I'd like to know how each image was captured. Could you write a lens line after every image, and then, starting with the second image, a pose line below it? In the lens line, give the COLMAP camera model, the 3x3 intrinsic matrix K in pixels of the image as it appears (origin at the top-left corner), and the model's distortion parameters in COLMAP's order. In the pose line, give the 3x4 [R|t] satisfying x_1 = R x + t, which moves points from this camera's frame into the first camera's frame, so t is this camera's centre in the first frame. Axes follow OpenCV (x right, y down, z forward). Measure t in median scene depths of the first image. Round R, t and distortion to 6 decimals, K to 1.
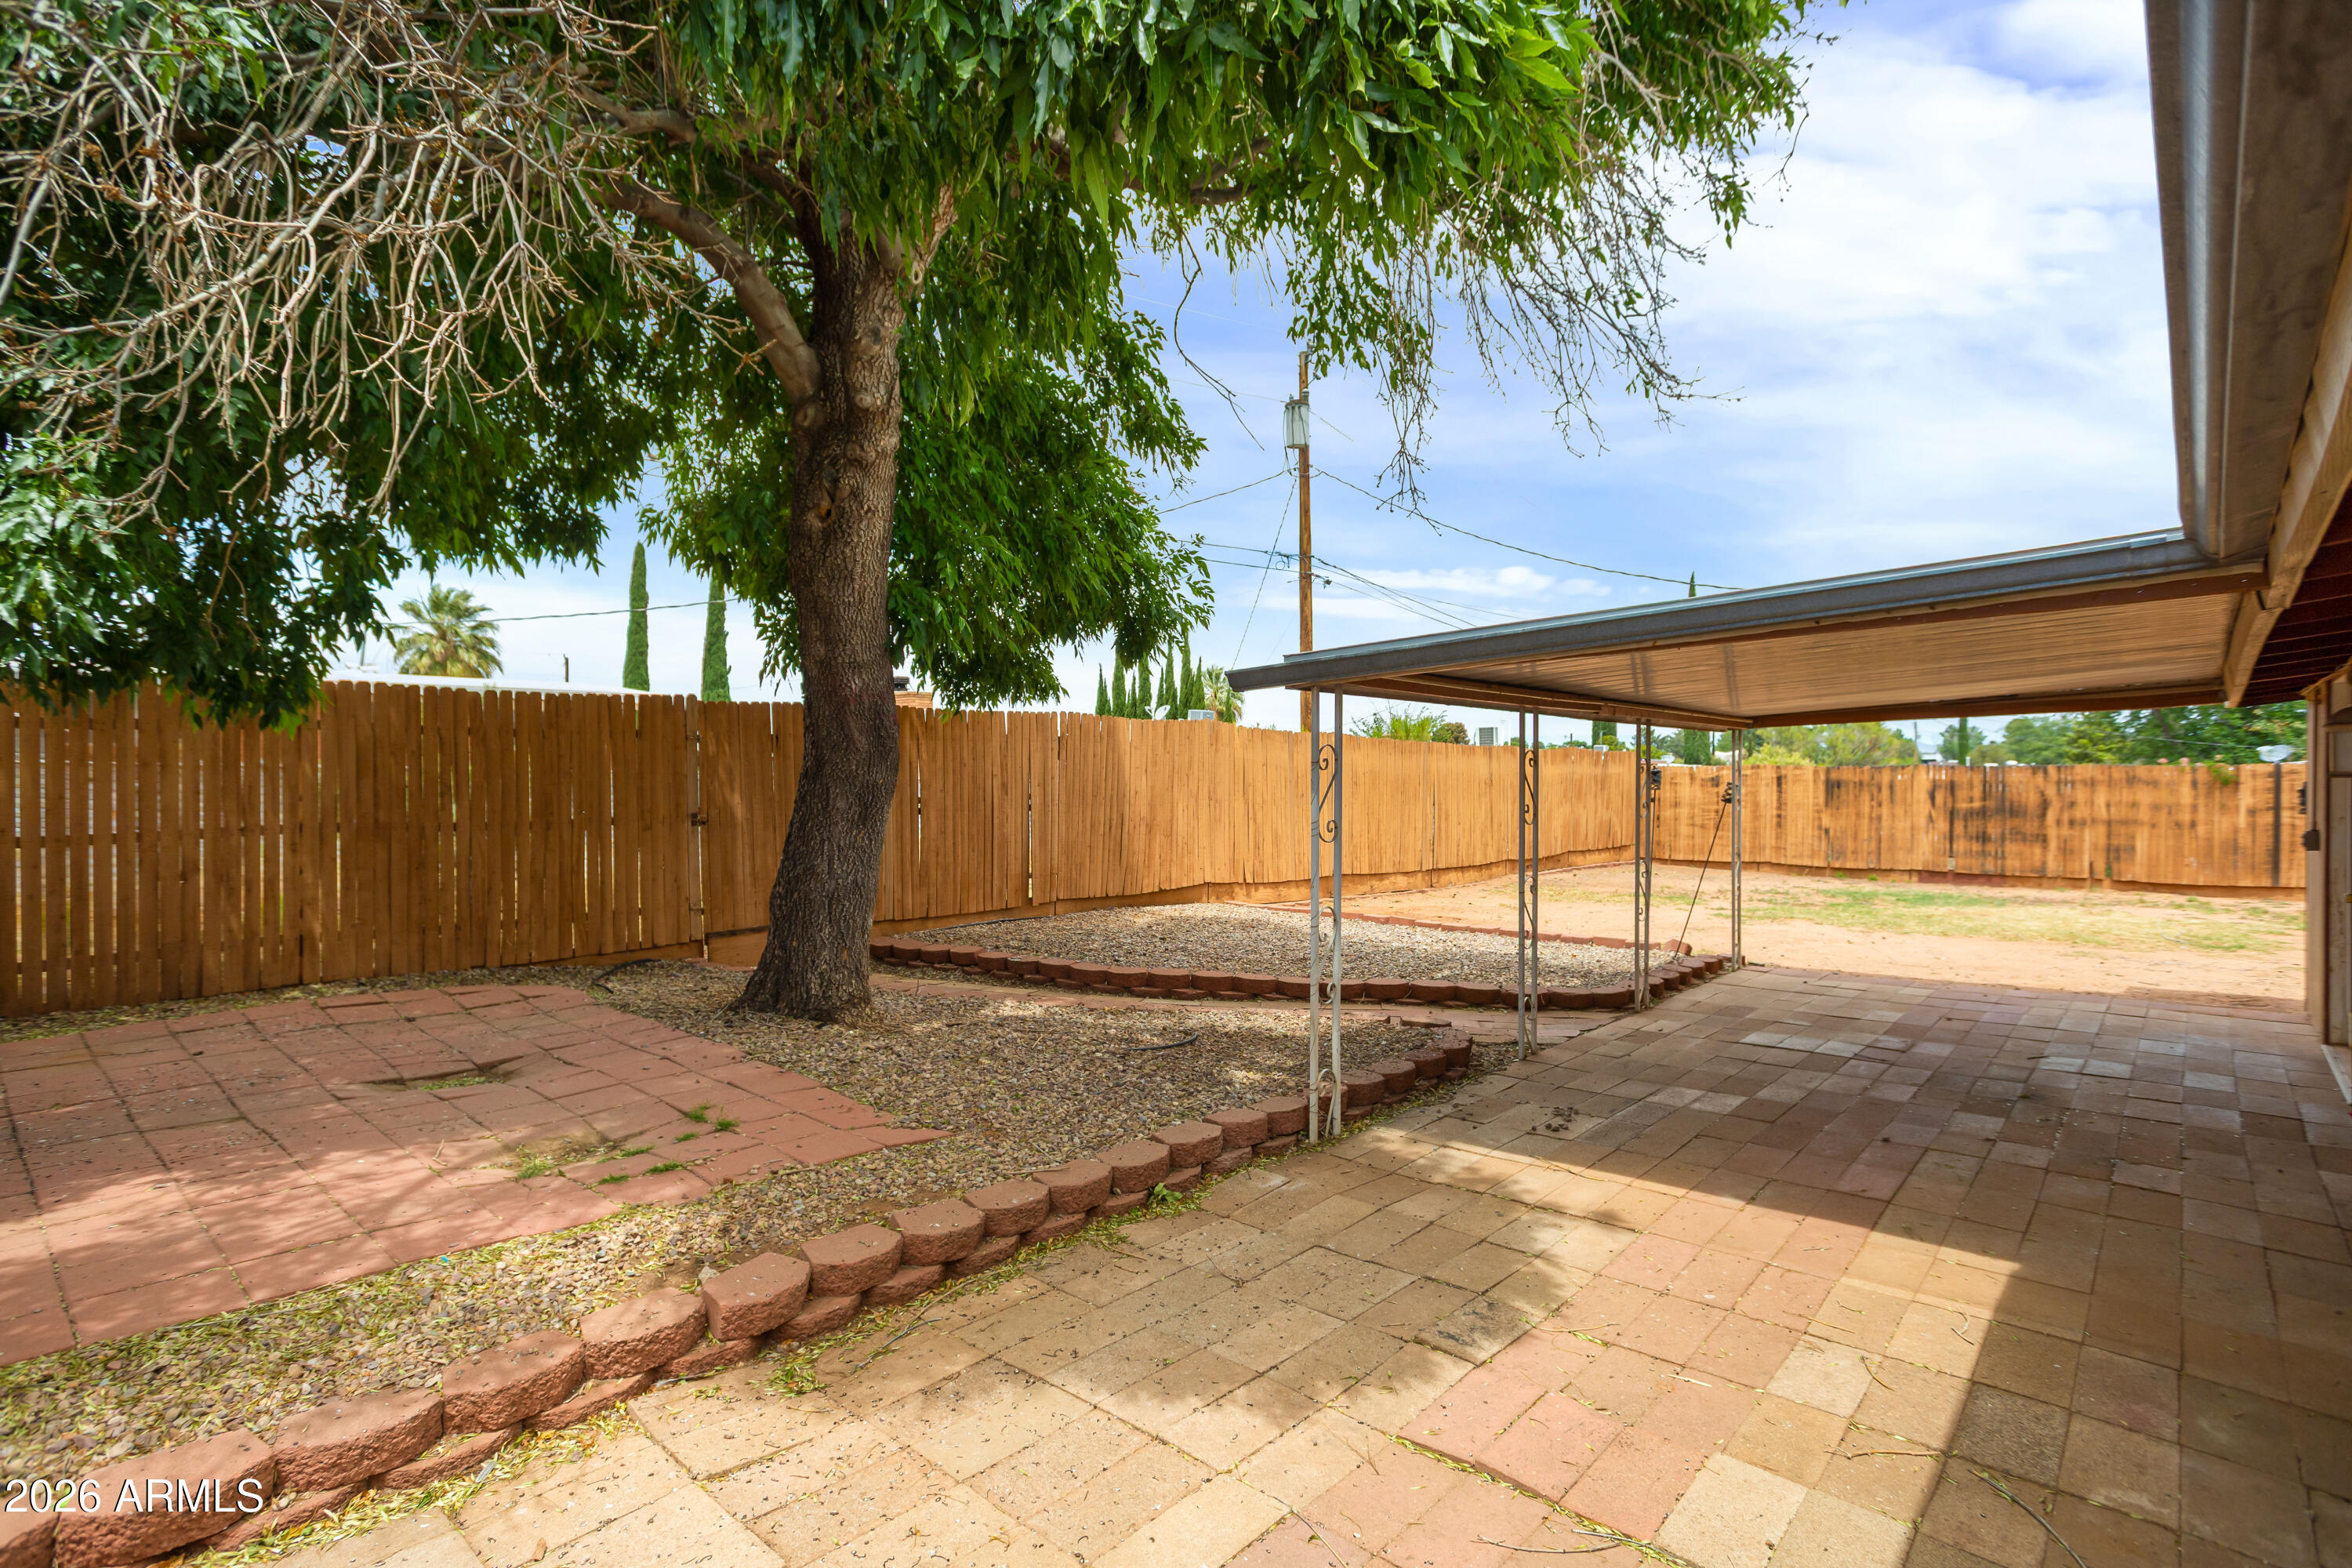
lens RADIAL K [[1165.5, 0, 1163.8], [0, 1165.5, 791.2], [0, 0, 1]] dist [-0.026923, 0.009621]
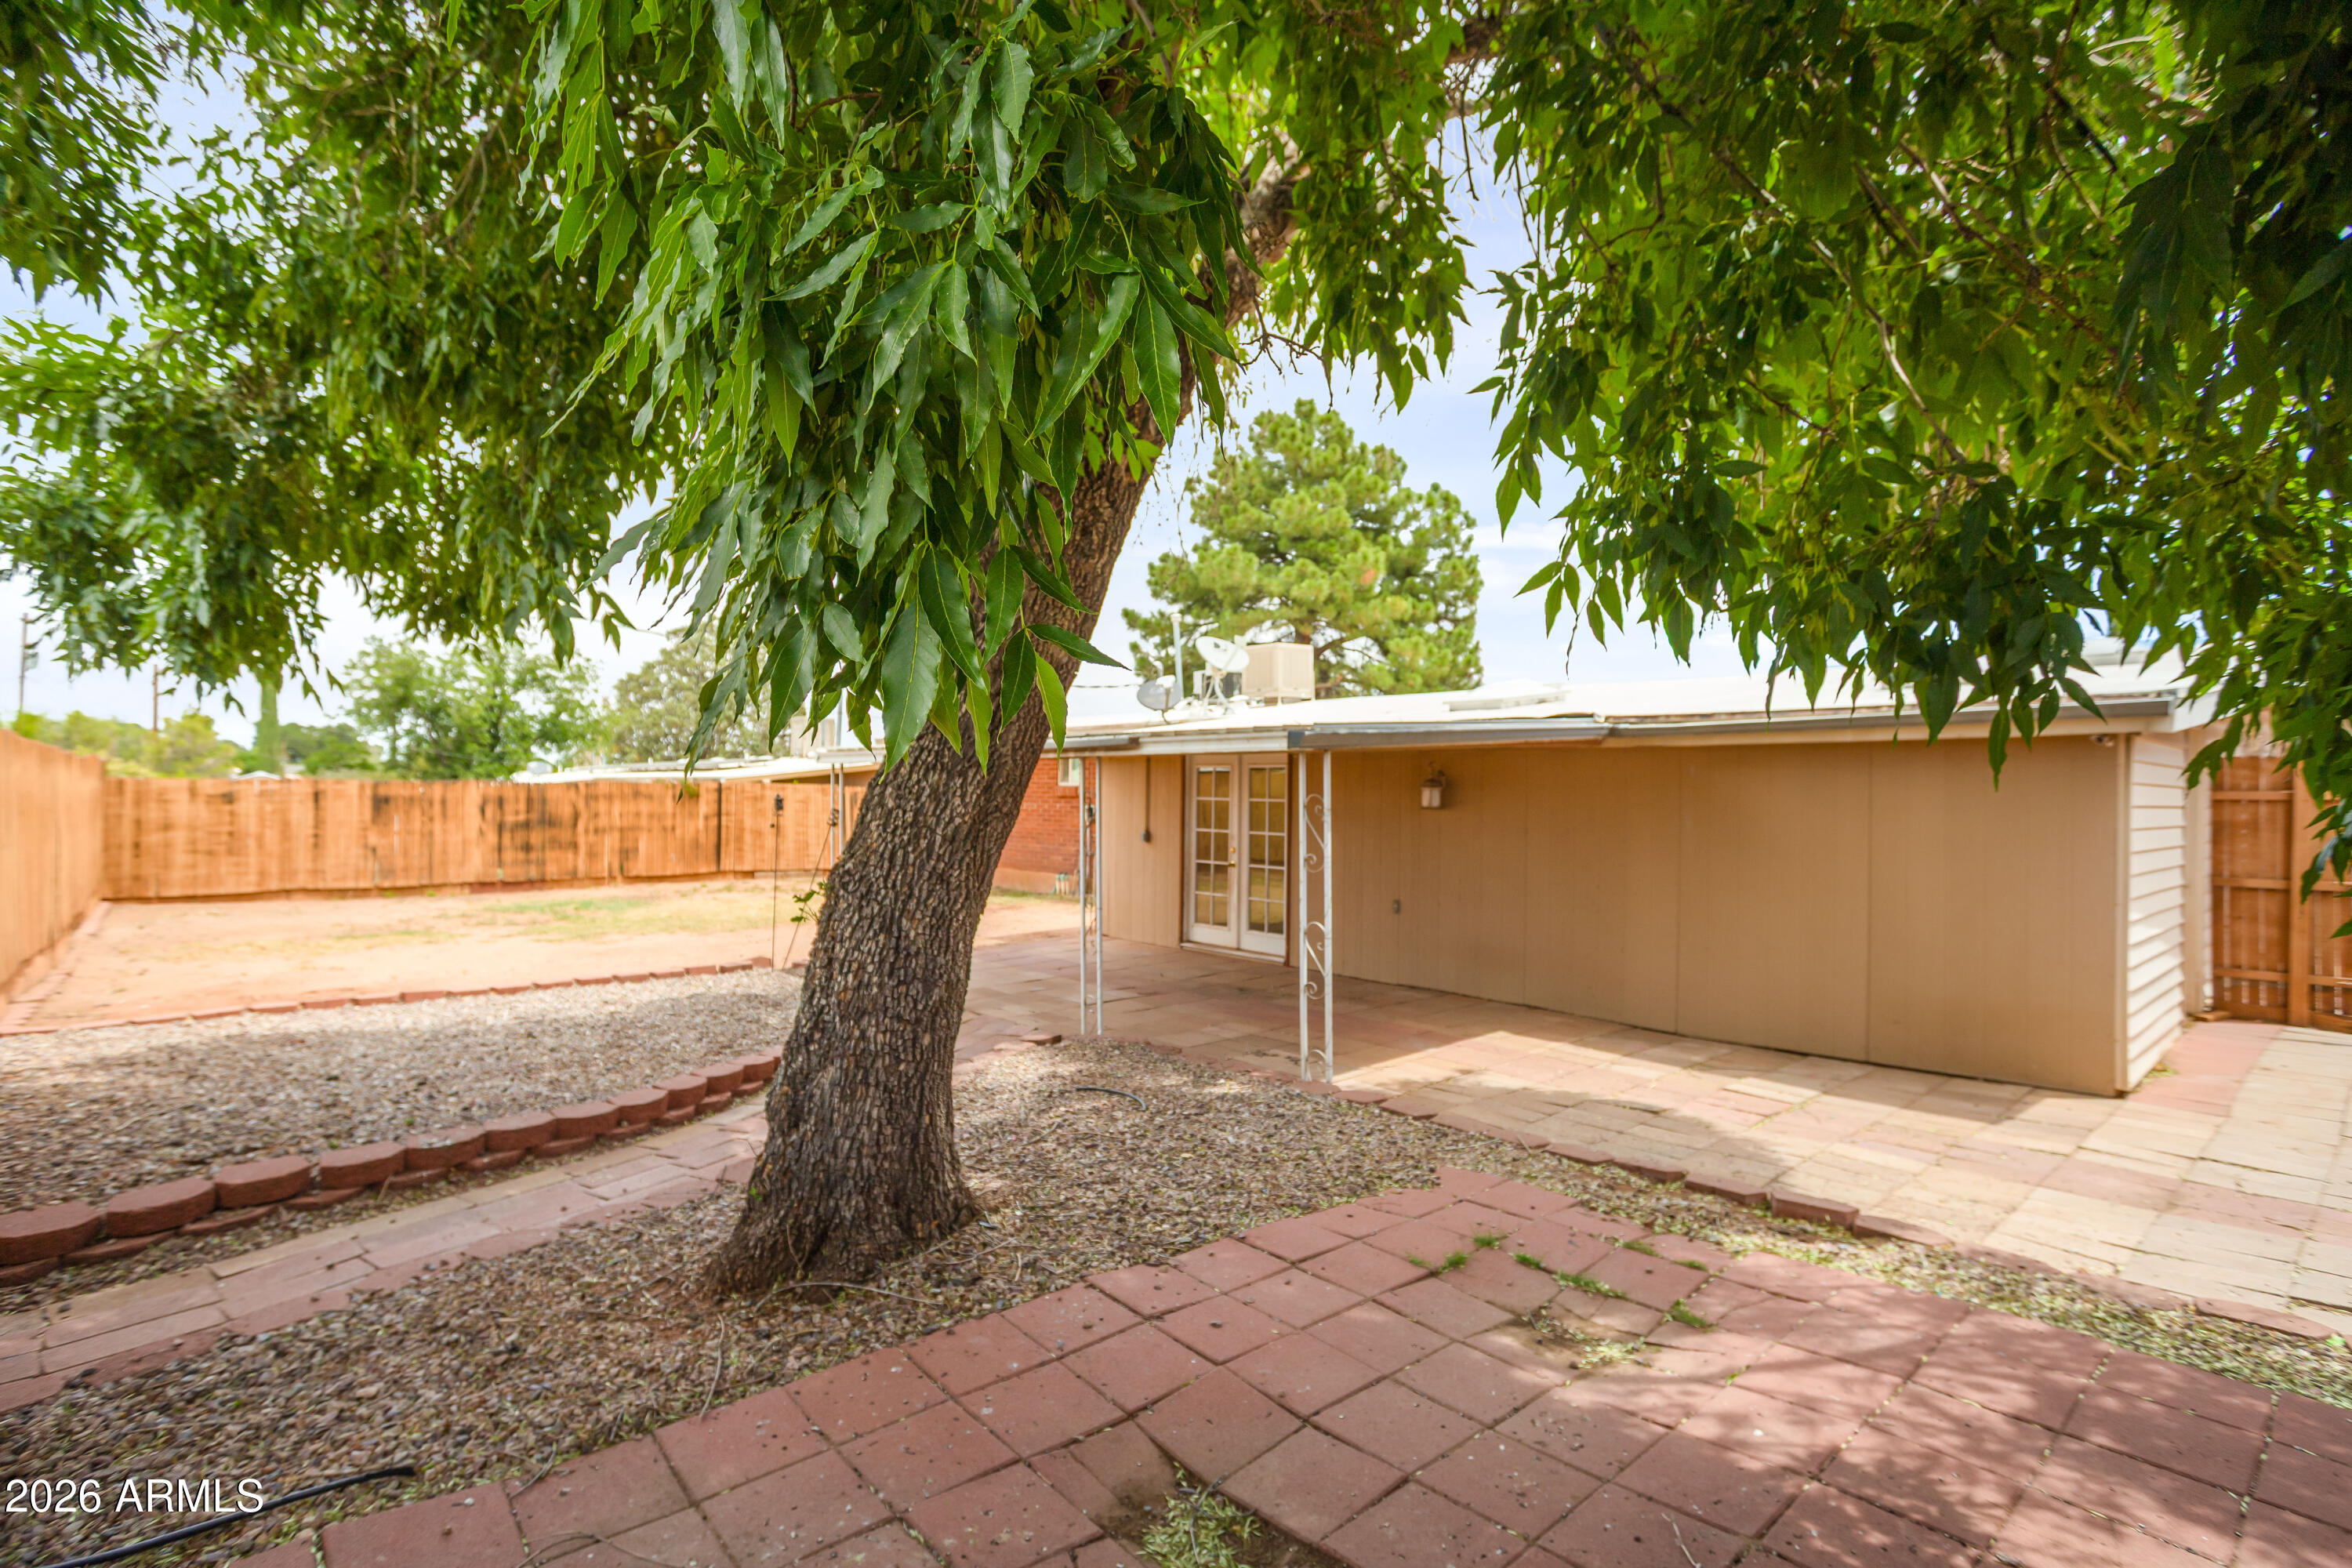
lens RADIAL K [[1165.5, 0, 1163.6], [0, 1165.5, 783.5], [0, 0, 1]] dist [-0.026923, 0.009621]
pose [[0.089547, 0.000347, 0.995983, -0.332659], [0.005723, 0.999983, -0.000863, -0.016144], [-0.995966, 0.005777, 0.089543, 0.304734]]
